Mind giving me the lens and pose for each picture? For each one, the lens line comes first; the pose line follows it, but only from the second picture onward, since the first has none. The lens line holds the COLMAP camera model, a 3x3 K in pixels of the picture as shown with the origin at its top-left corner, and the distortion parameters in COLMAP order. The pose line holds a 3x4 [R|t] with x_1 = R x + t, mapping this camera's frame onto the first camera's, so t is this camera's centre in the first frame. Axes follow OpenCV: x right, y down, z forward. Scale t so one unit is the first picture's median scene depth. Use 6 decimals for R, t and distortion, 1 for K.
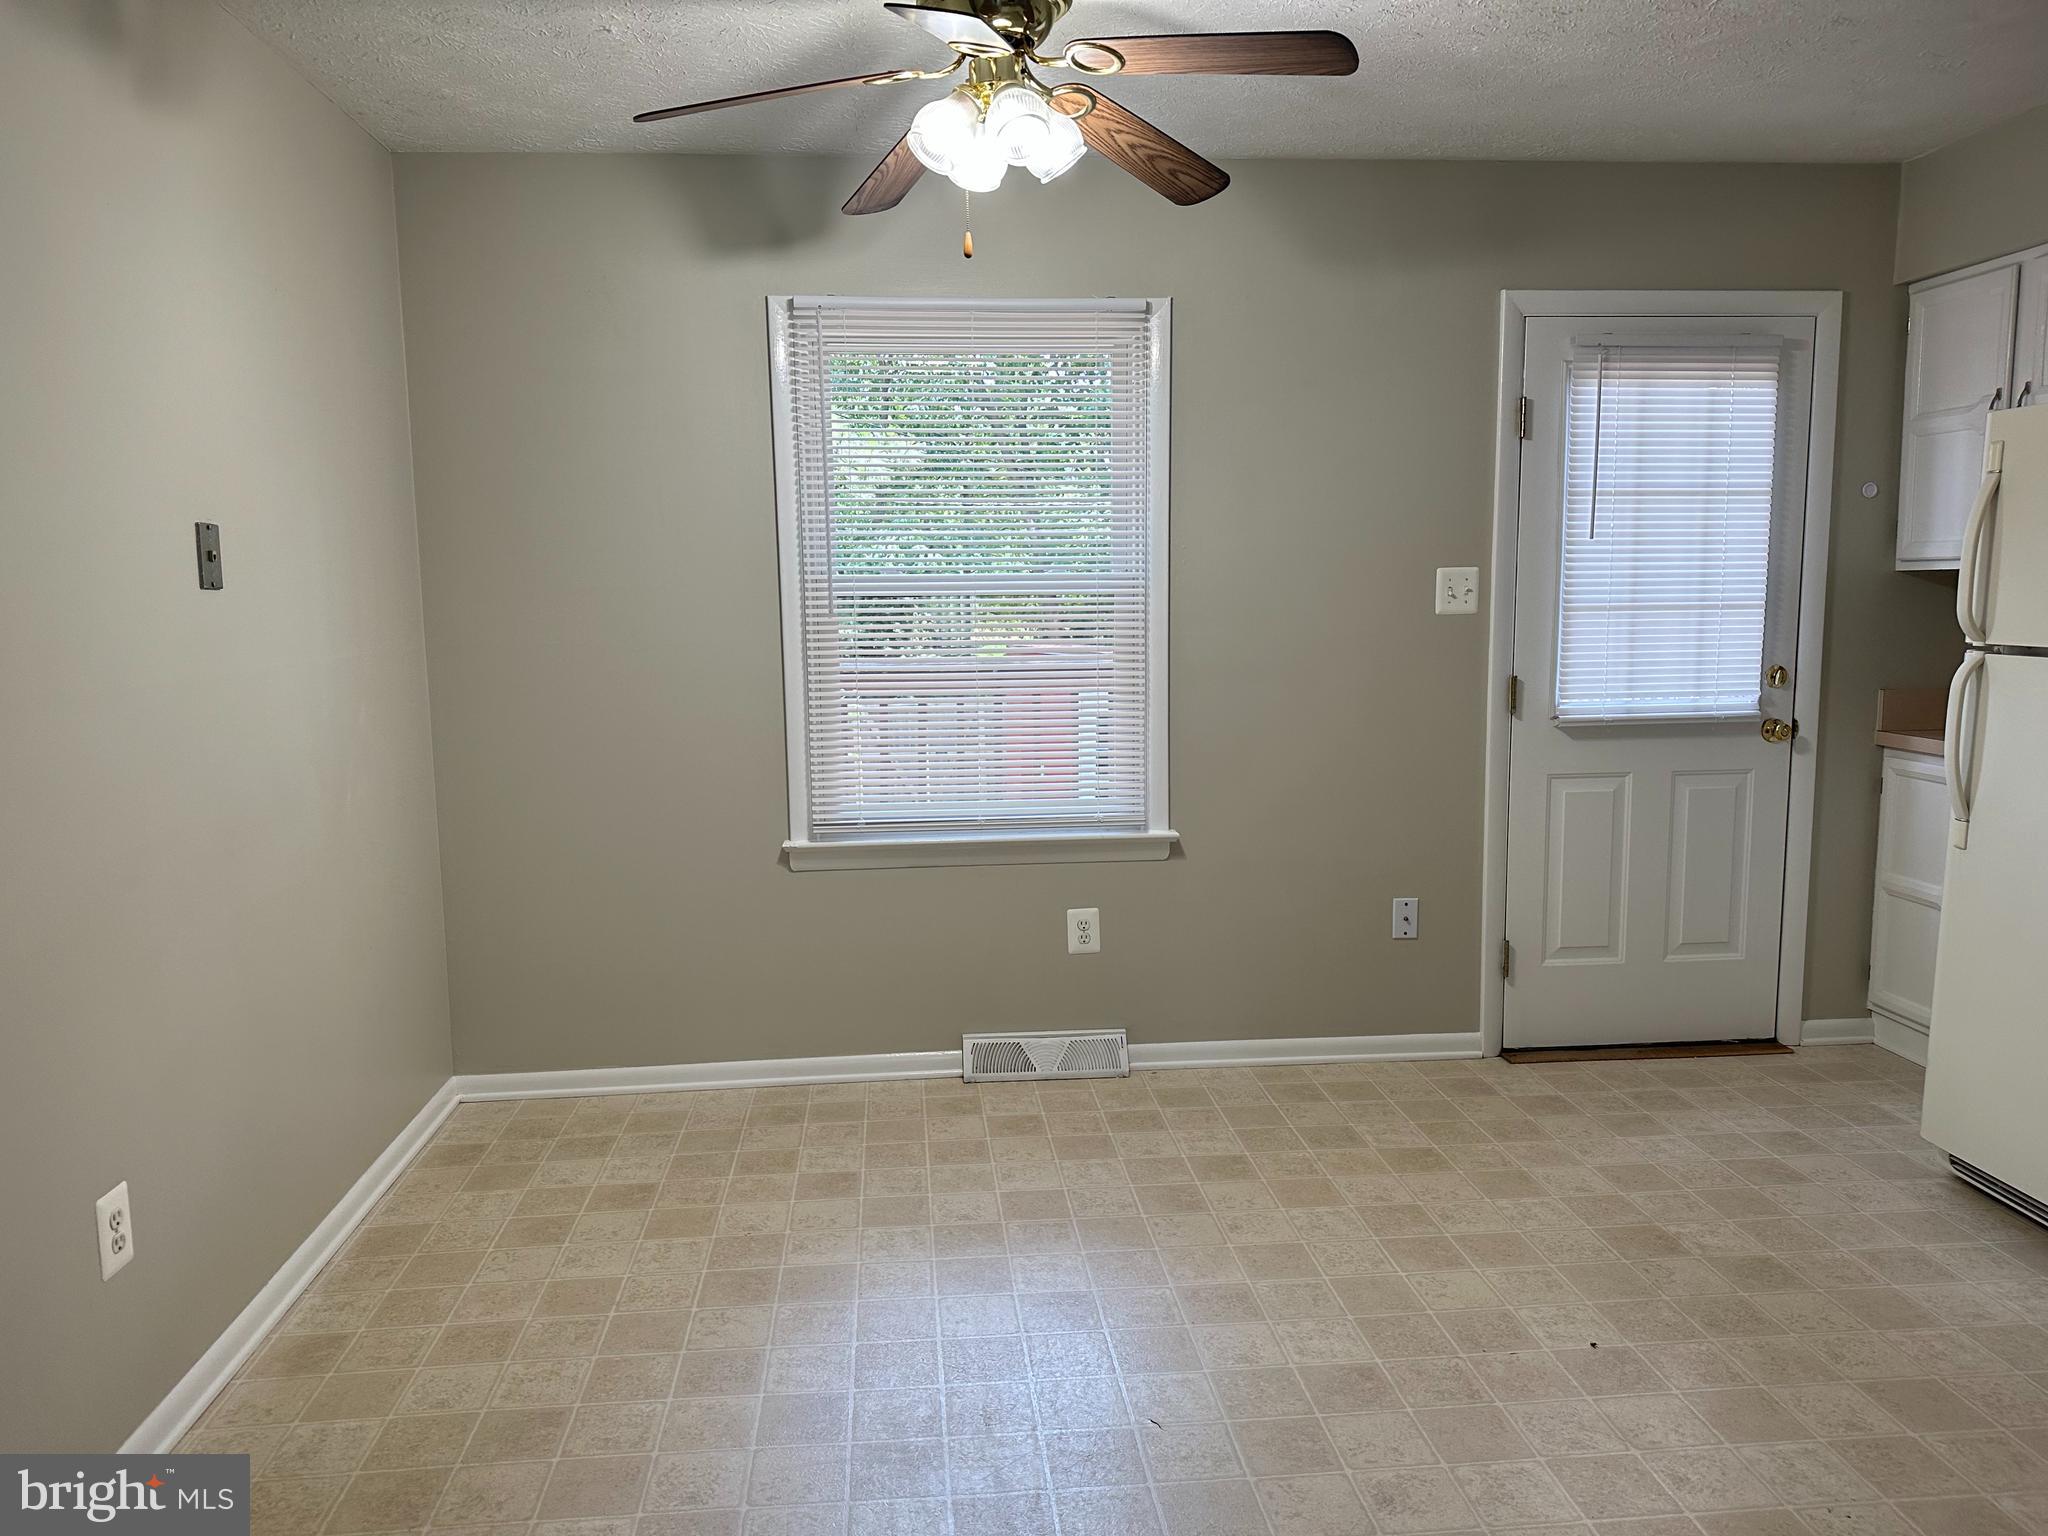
lens RADIAL K [[1418.6, 0, 1017.5], [0, 1418.6, 776.4], [0, 0, 1]] dist [-0.003090, -0.003530]
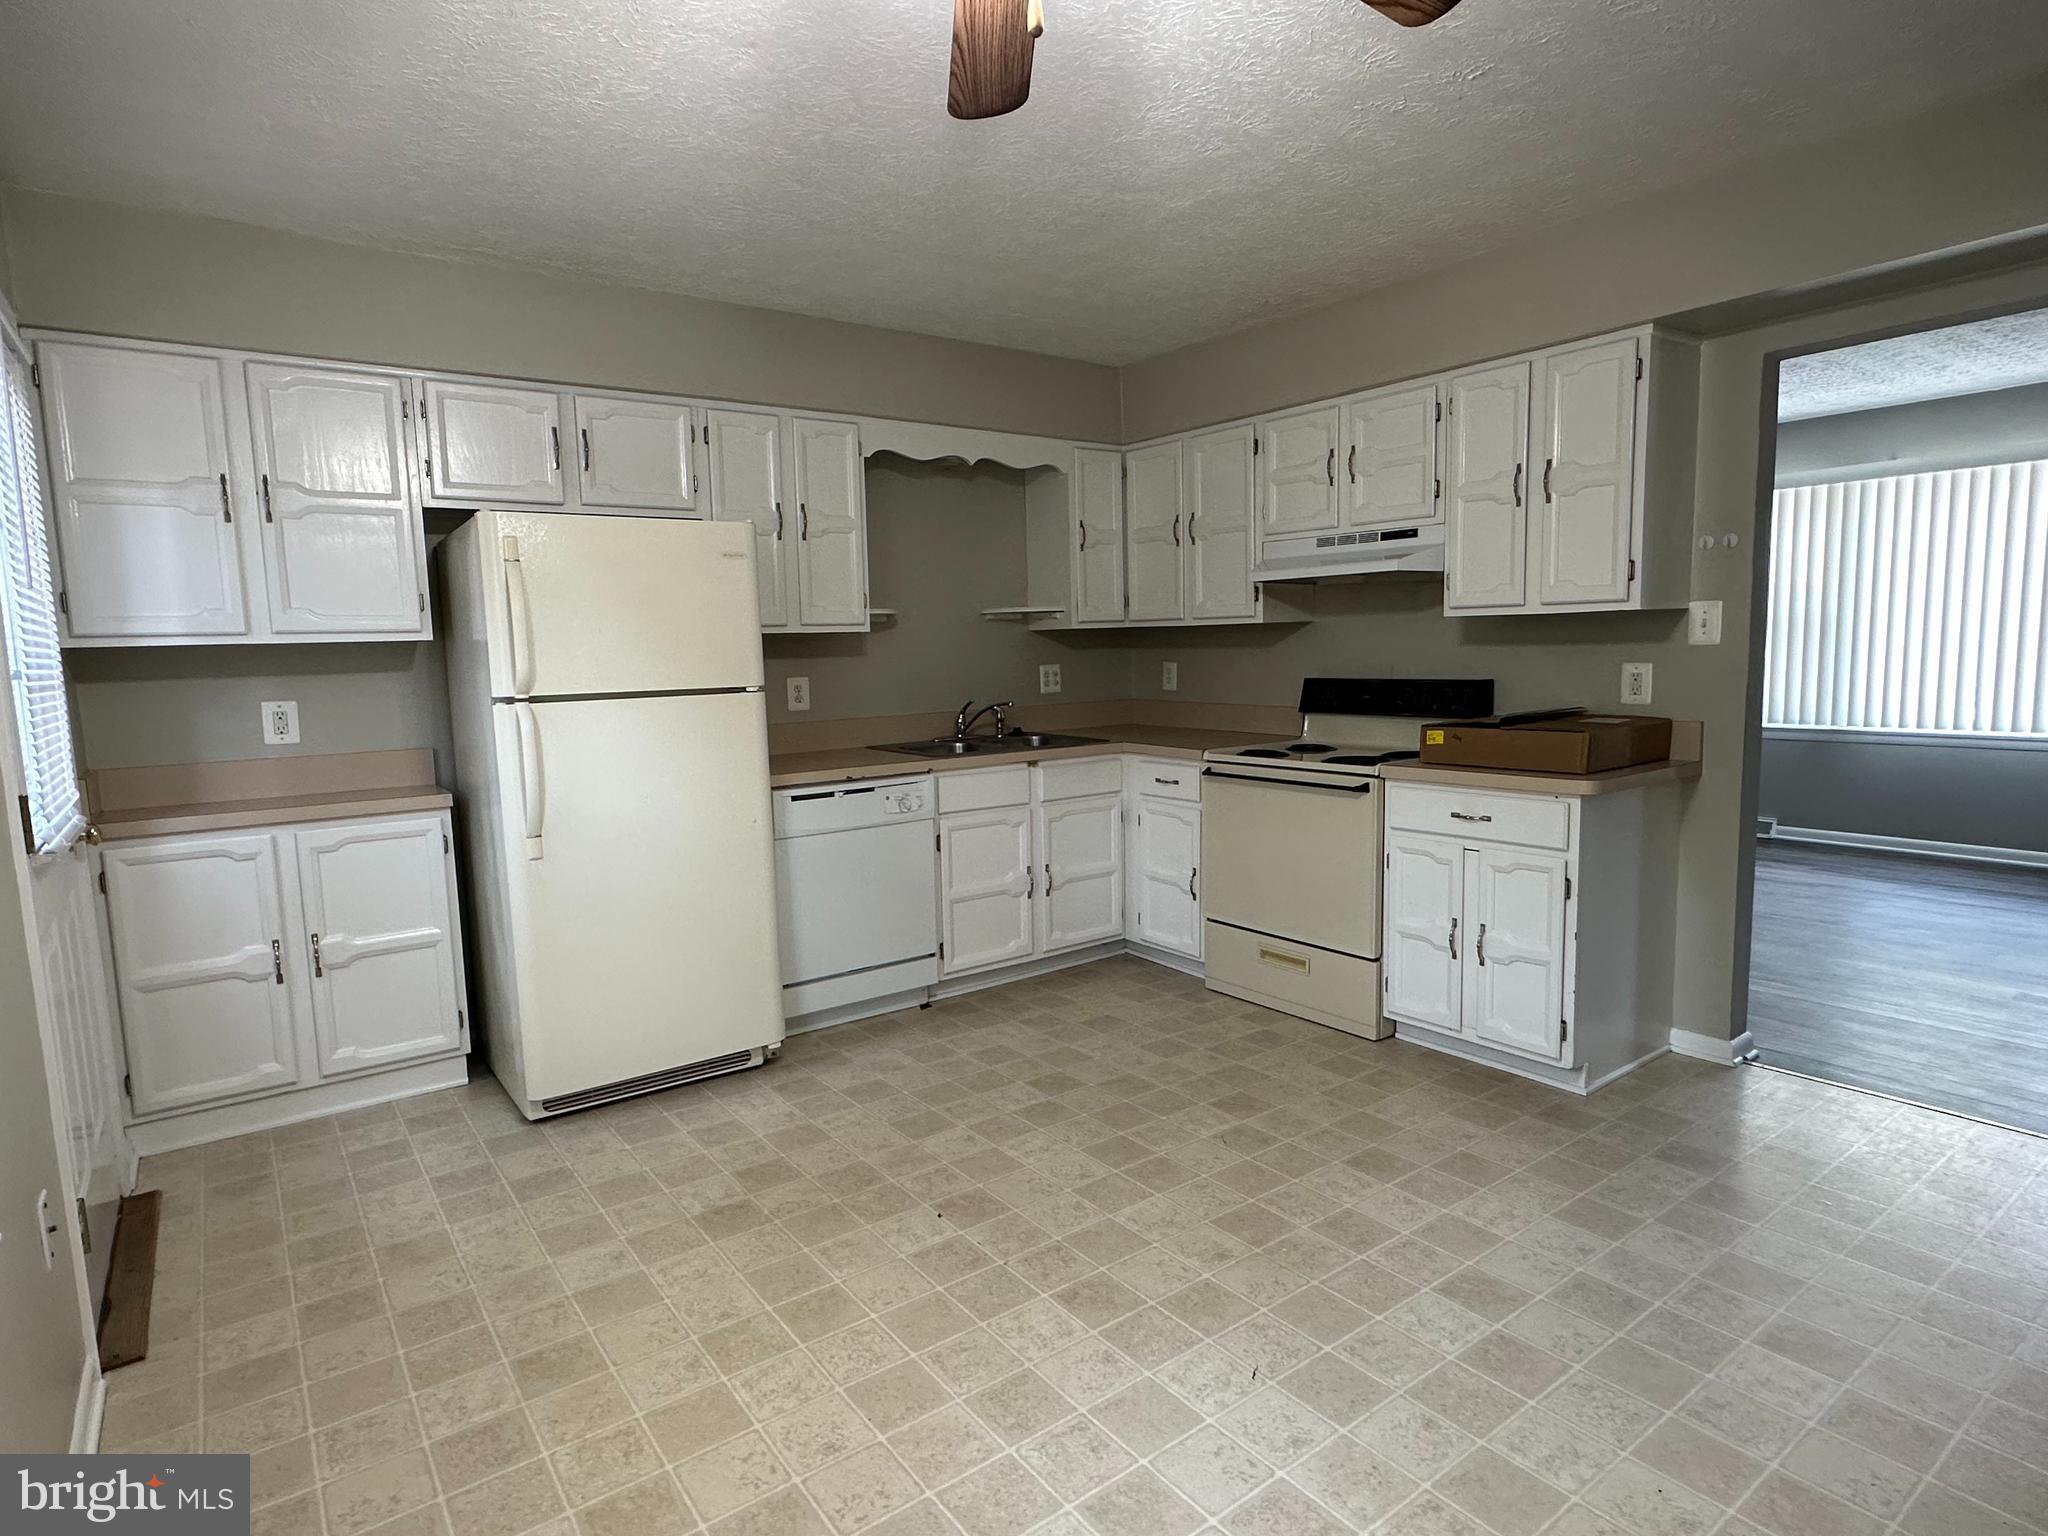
lens RADIAL K [[1118.9, 0, 1030.2], [0, 1118.9, 781.8], [0, 0, 1]] dist [-0.003244, 0.000150]
pose [[-0.532169, -0.067784, 0.843921, -0.352556], [0.147130, 0.974219, 0.171028, -0.104626], [-0.833756, 0.215182, -0.508476, 1.058990]]
